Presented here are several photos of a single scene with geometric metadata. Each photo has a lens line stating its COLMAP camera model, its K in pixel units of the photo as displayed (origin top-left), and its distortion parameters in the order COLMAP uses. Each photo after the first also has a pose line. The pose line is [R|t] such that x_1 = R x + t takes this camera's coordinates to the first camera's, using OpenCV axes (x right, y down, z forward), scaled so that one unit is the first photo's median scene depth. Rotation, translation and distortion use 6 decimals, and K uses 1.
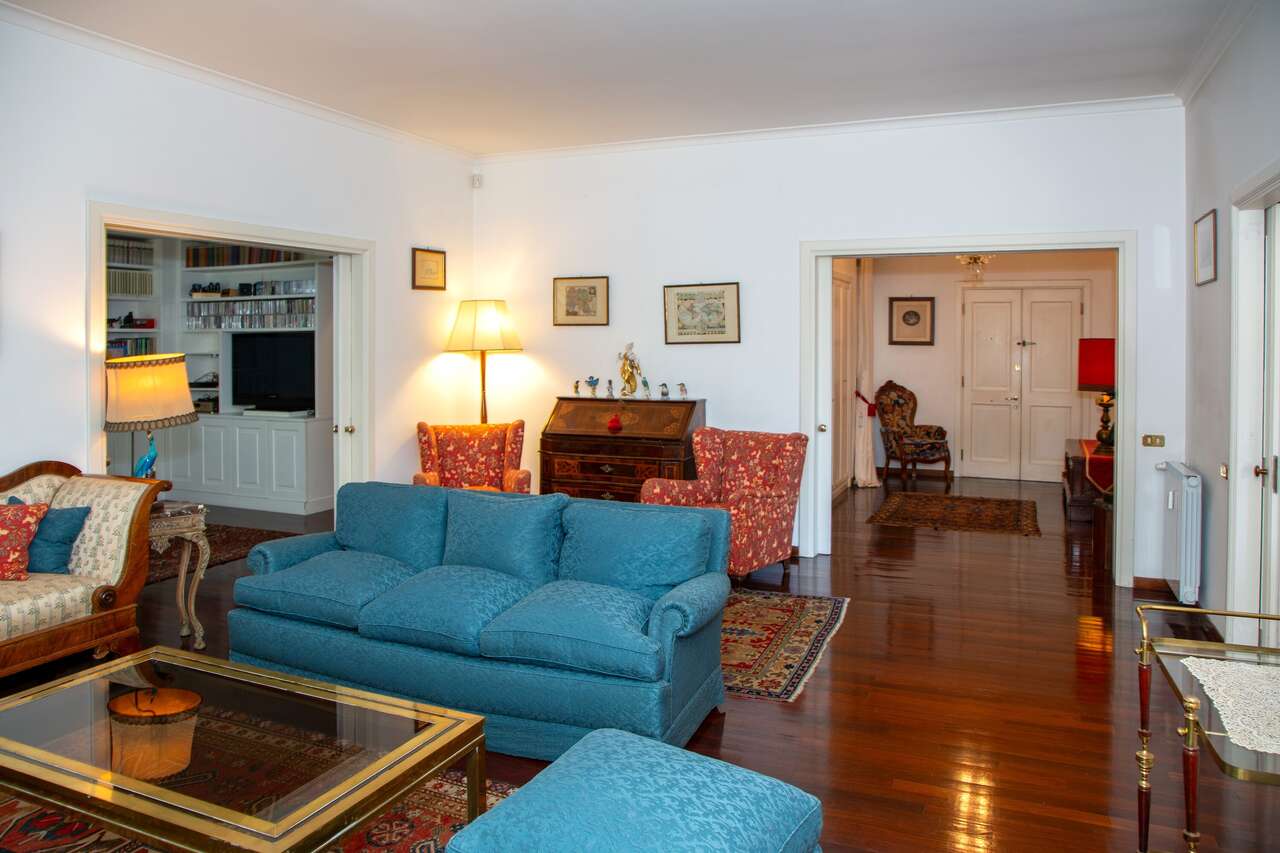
lens RADIAL K [[881.4, 0, 636.7], [0, 881.4, 424.2], [0, 0, 1]] dist [0.028426, -0.012090]
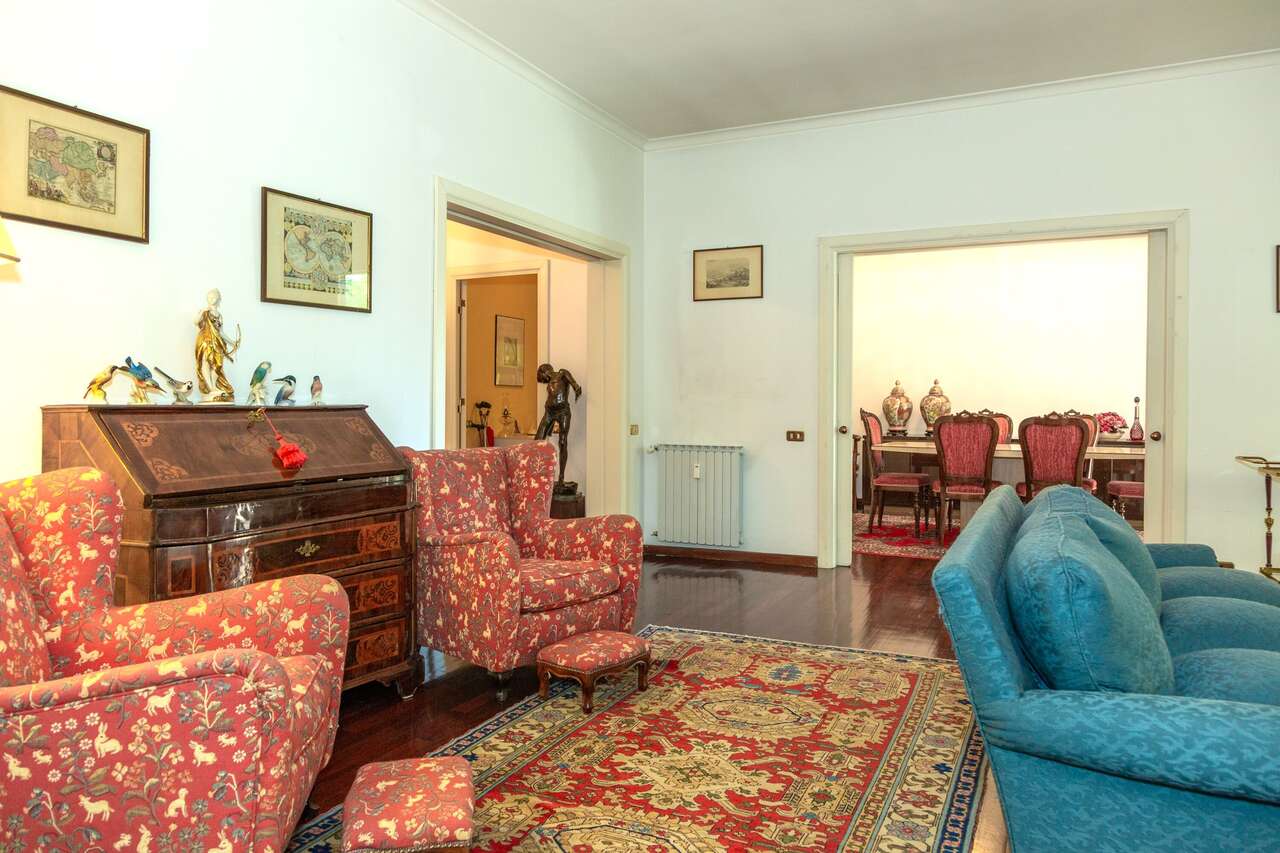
lens RADIAL K [[881.4, 0, 634.9], [0, 881.4, 424.0], [0, 0, 1]] dist [0.028426, -0.012090]
pose [[0.030129, -0.027739, 0.999161, -0.488730], [0.078988, 0.996555, 0.025285, -0.014712], [-0.996420, 0.078159, 0.032216, 0.781472]]
